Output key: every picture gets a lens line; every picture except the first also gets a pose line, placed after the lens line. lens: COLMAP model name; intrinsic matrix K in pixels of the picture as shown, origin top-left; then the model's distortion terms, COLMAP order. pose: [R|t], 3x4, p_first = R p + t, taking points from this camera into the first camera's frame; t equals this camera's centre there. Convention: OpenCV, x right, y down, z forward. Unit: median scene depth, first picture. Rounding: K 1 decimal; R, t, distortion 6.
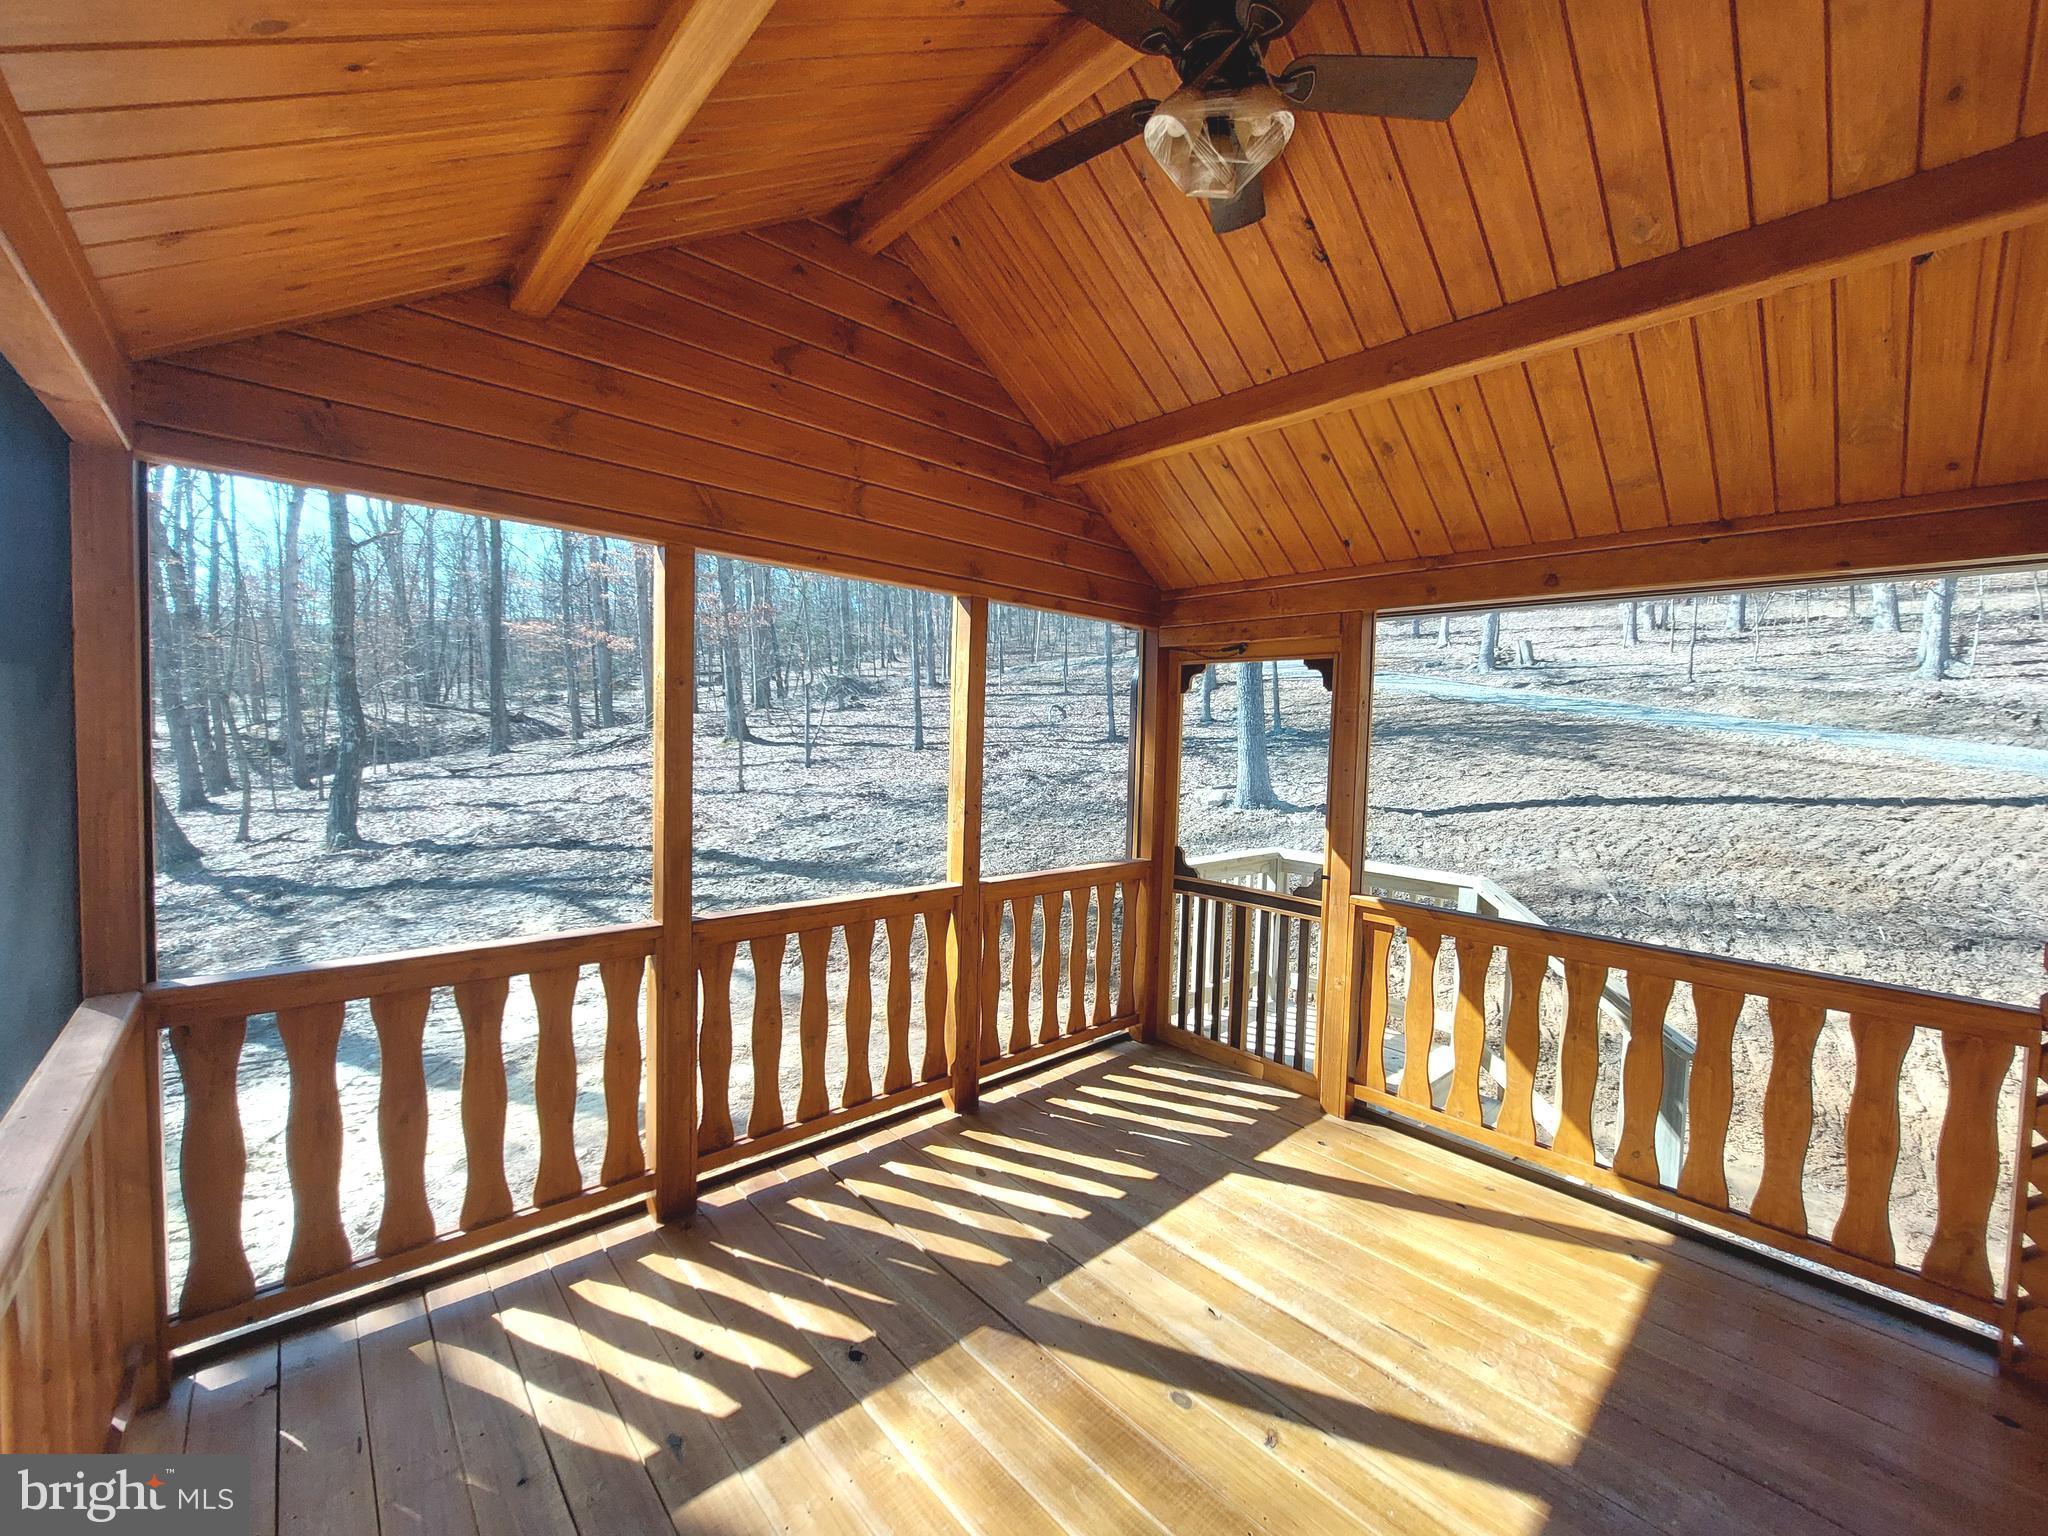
lens RADIAL K [[815.0, 0, 1018.8], [0, 815.0, 773.4], [0, 0, 1]] dist [-0.016820, 0.000843]
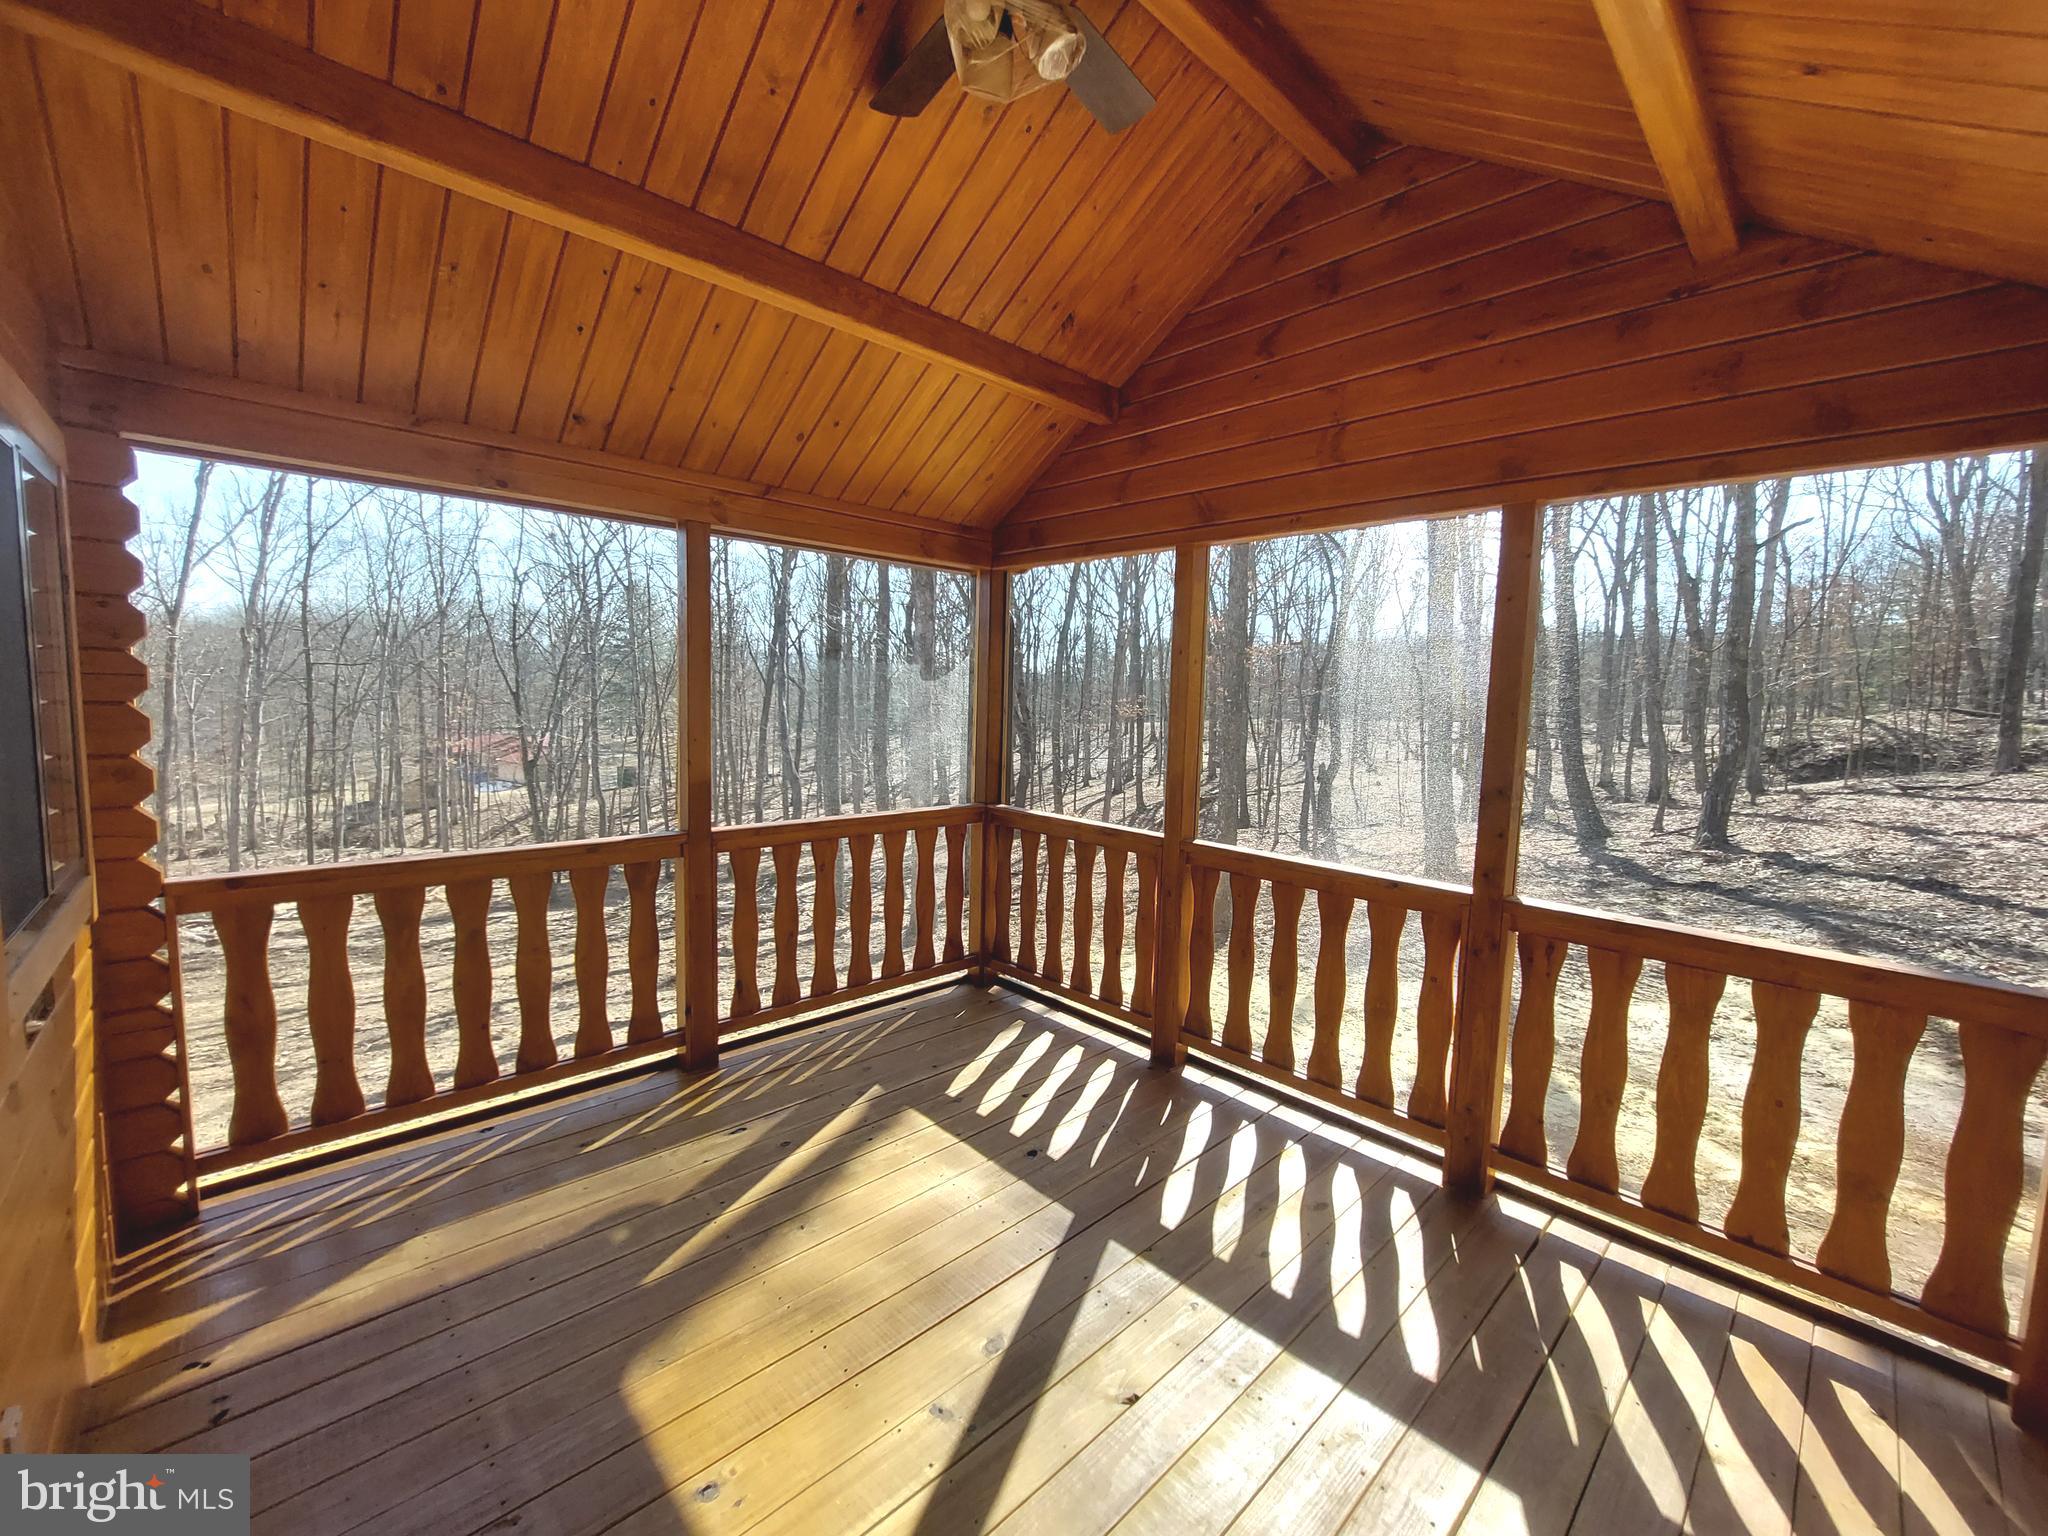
lens RADIAL K [[815.0, 0, 1018.8], [0, 815.0, 773.4], [0, 0, 1]] dist [-0.016820, 0.000843]
pose [[0.010892, 0.092261, -0.995675, 0.723823], [-0.049779, 0.994550, 0.091612, -0.030136], [0.998701, 0.048566, 0.015426, 0.605810]]
